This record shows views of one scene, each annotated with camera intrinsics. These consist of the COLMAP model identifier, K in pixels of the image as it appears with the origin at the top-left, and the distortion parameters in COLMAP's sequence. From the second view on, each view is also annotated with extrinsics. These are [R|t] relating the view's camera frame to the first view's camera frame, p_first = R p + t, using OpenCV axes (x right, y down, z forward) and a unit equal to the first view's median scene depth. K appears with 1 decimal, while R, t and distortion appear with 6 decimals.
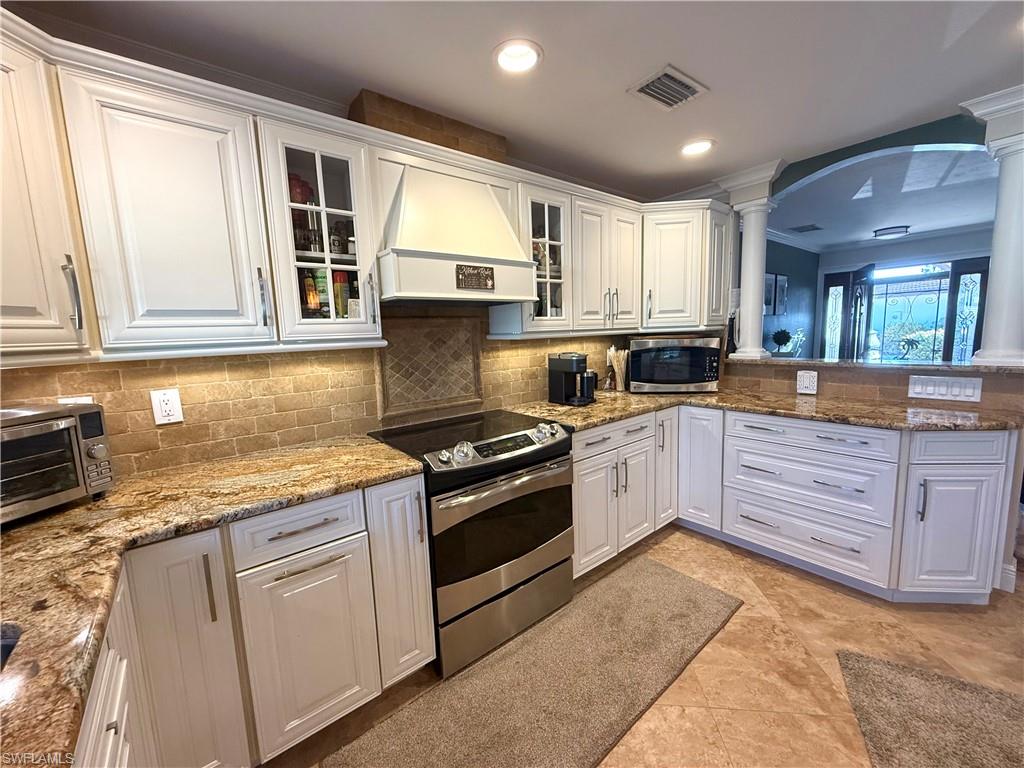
lens RADIAL K [[408.3, 0, 510.1], [0, 408.3, 383.4], [0, 0, 1]] dist [0.000197, -0.000340]
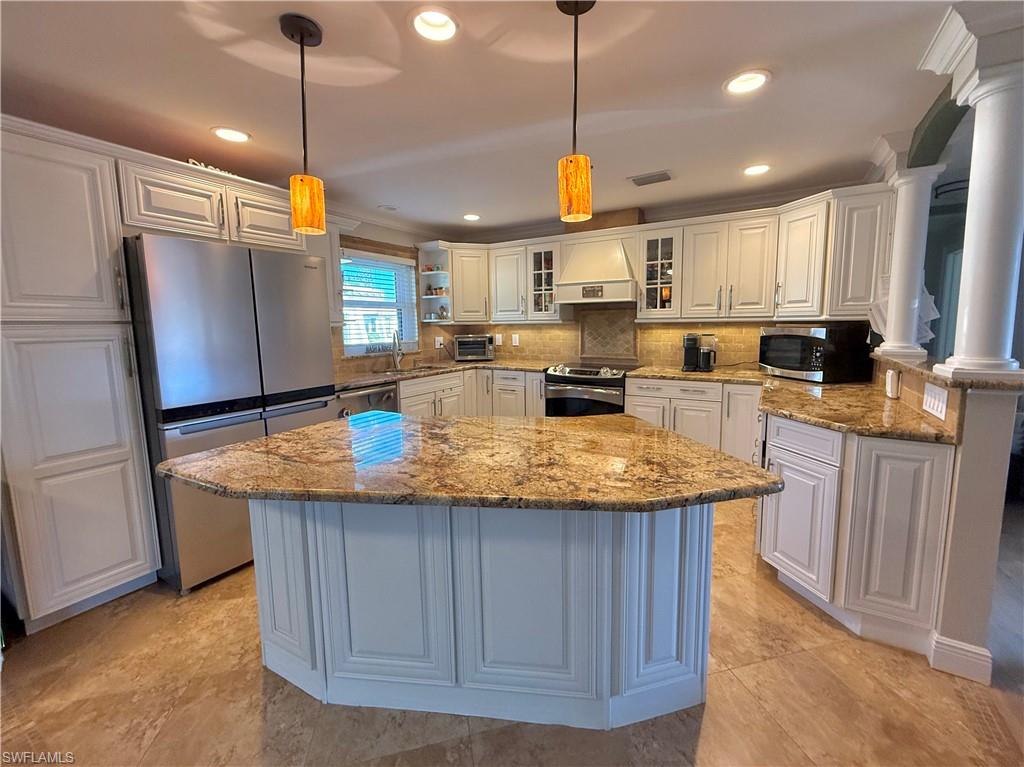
lens RADIAL K [[420.4, 0, 526.7], [0, 420.4, 370.3], [0, 0, 1]] dist [0.000719, -0.000072]
pose [[0.354076, 0.138805, -0.924859, 1.665521], [-0.118456, 0.987616, 0.102873, -0.041511], [0.927685, 0.073130, 0.366133, -0.054432]]
